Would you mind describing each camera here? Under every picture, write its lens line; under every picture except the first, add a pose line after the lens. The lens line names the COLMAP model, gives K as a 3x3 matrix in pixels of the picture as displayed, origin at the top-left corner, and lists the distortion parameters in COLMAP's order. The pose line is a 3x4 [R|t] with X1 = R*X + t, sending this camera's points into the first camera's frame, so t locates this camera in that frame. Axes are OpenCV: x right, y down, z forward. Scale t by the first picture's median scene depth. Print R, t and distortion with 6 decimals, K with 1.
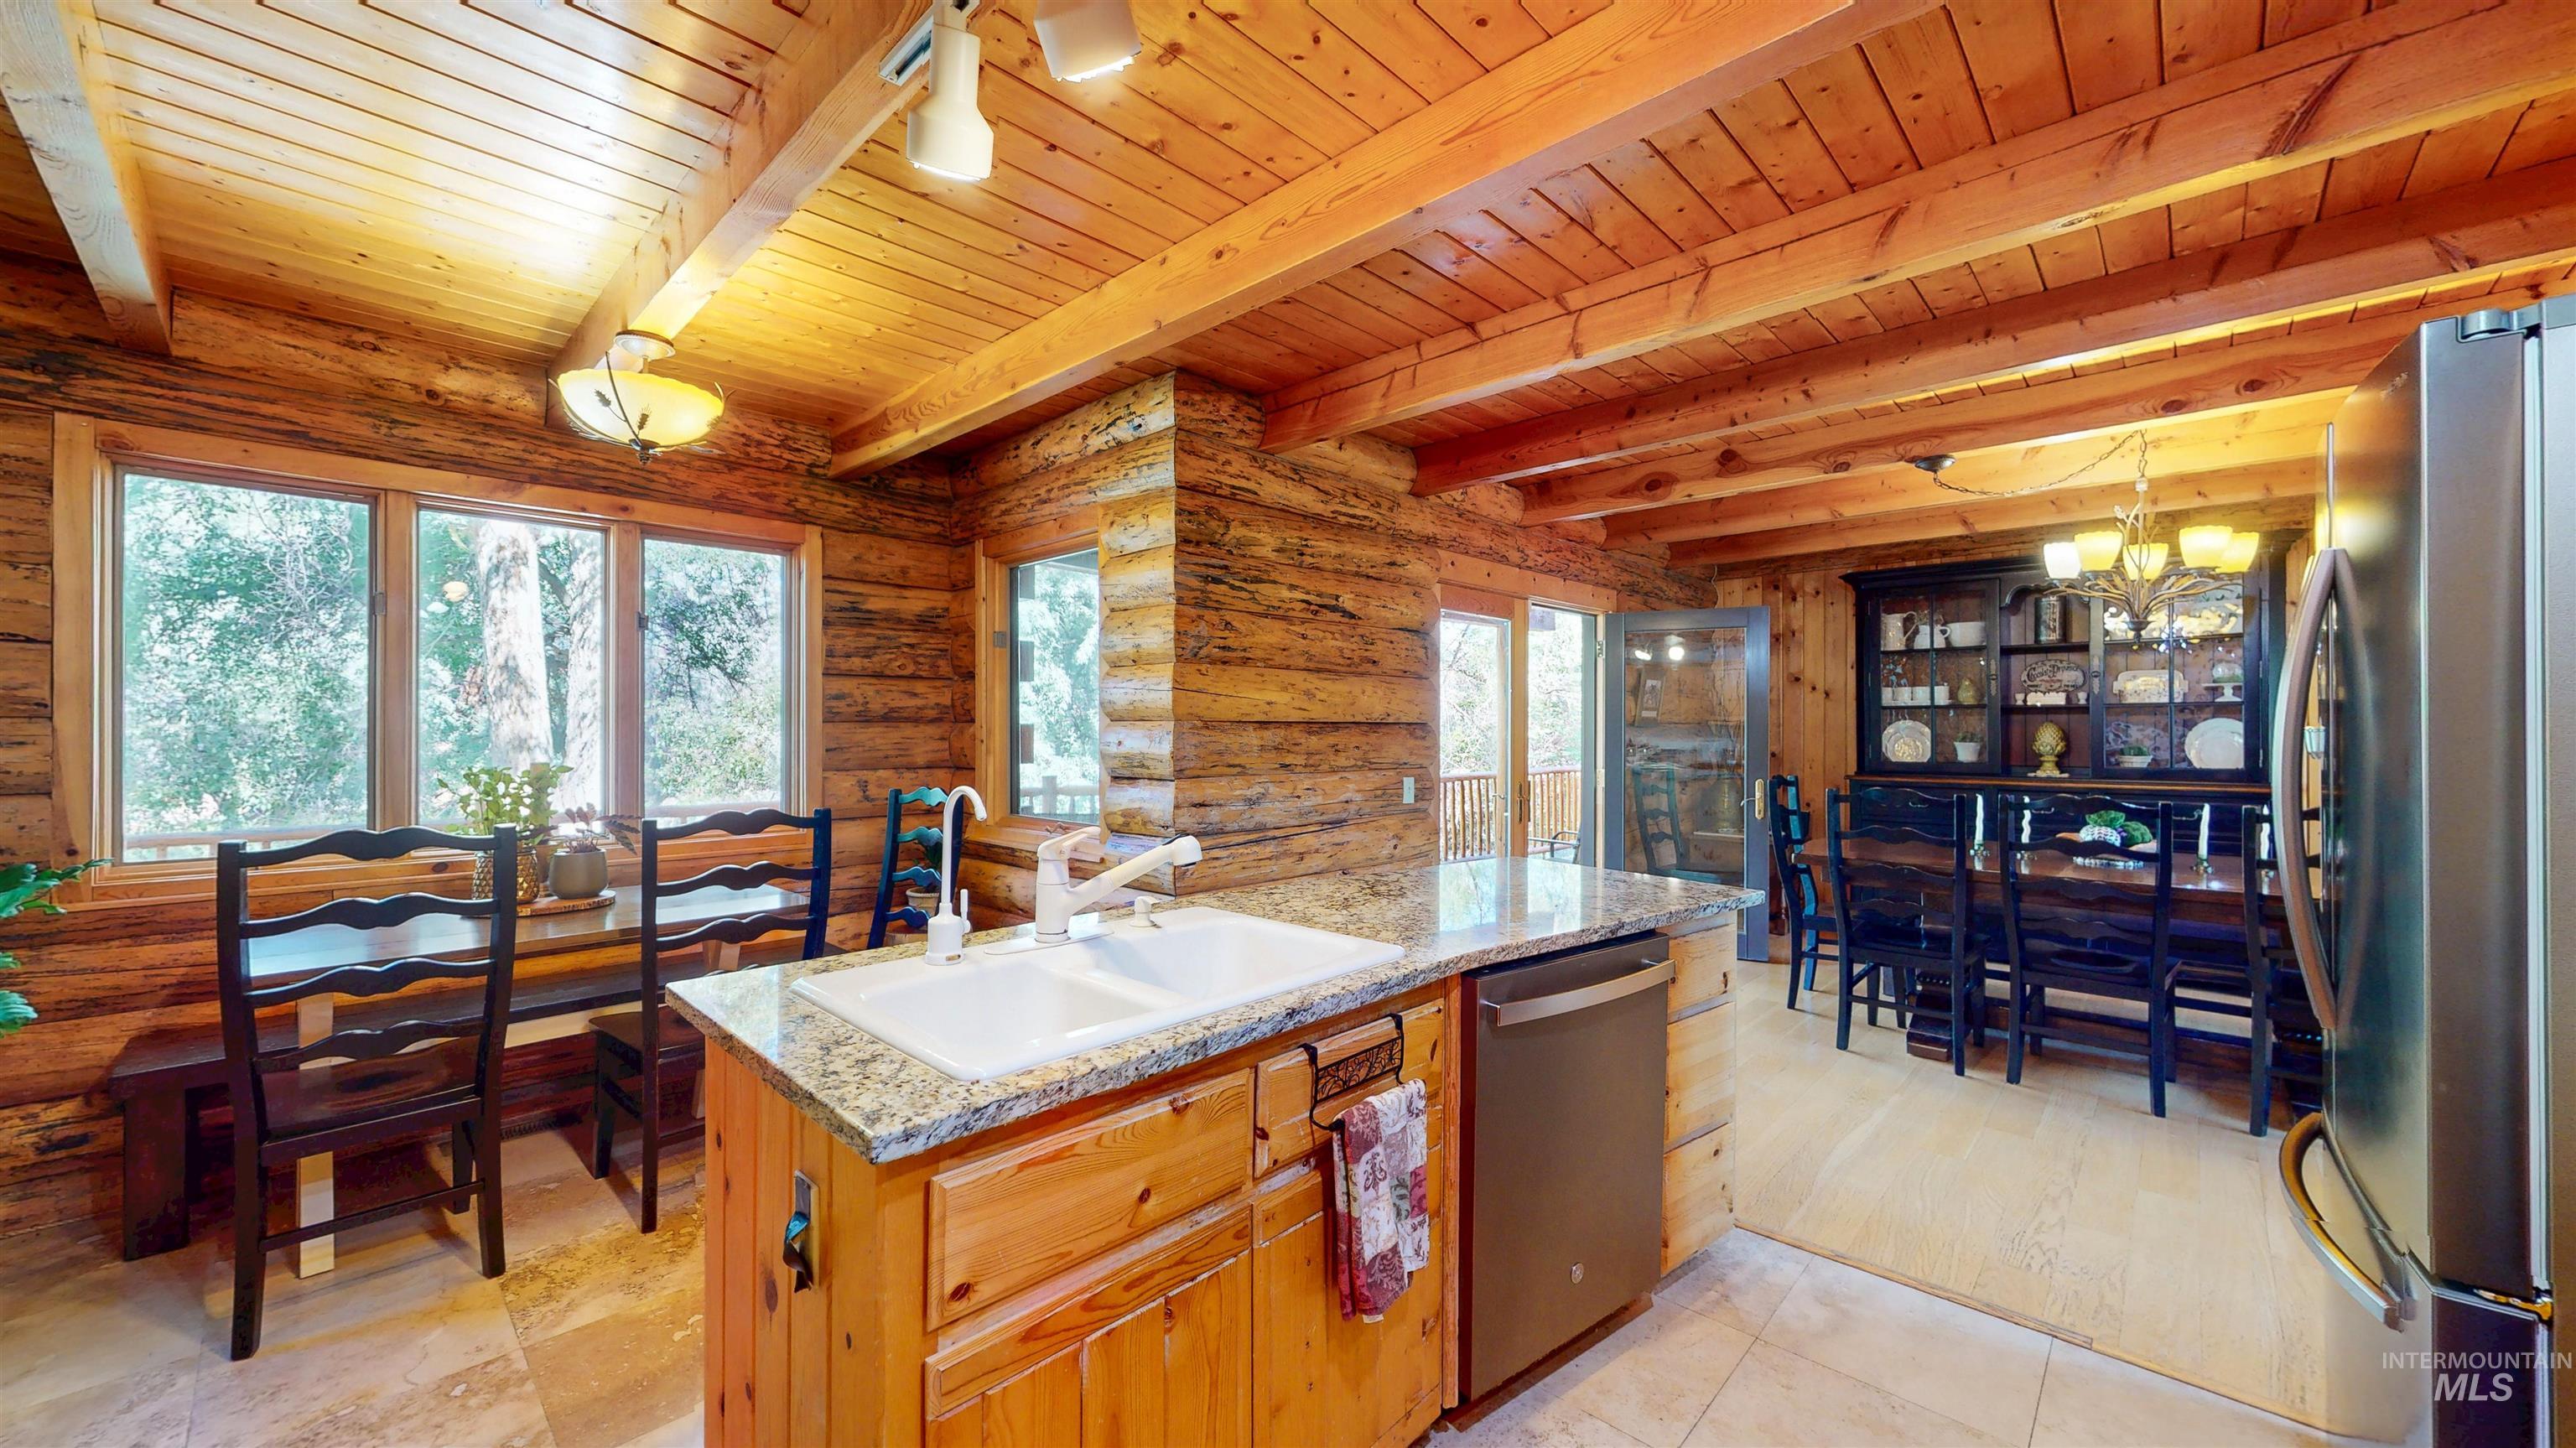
lens RADIAL K [[944.4, 0, 1291.2], [0, 944.4, 726.4], [0, 0, 1]] dist [-0.001009, 0.000138]
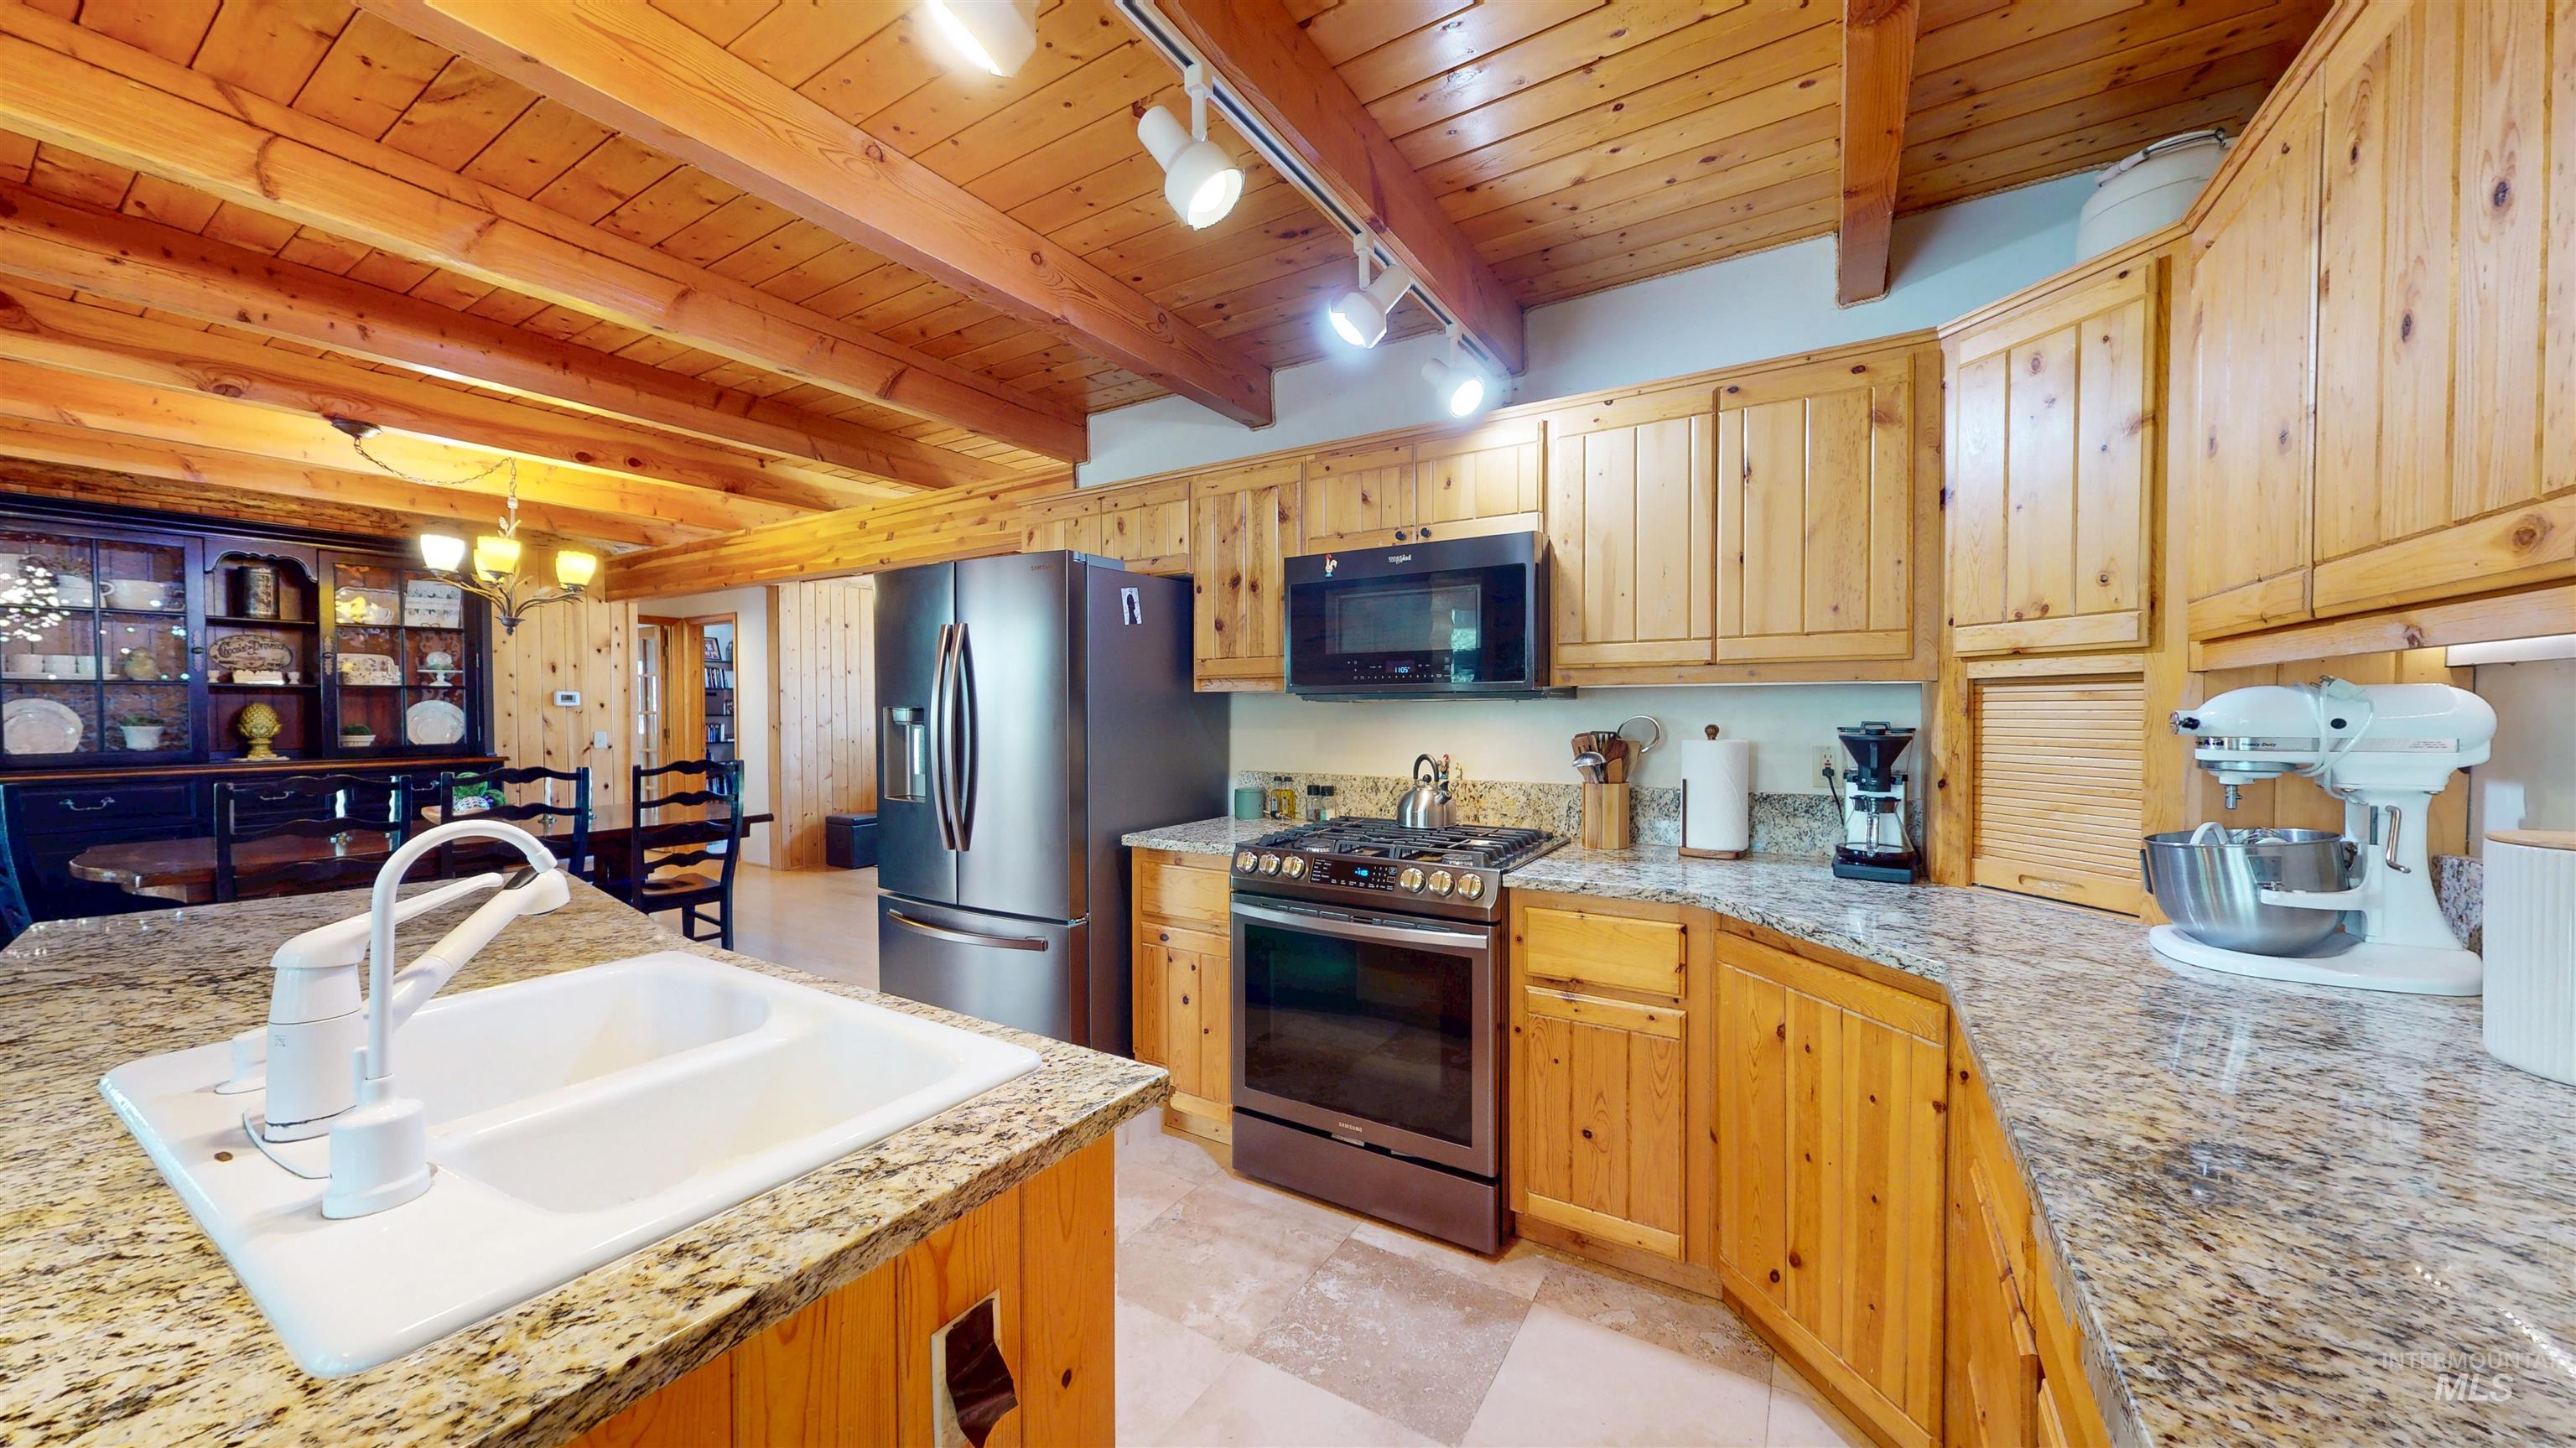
lens RADIAL K [[852.5, 0, 1292.0], [0, 852.5, 728.7], [0, 0, 1]] dist [-0.000171, -0.000052]
pose [[-0.198976, -0.022031, 0.979757, -0.382546], [-0.001865, 0.999754, 0.022102, 0.001264], [-0.980003, 0.002570, -0.198968, 0.278003]]
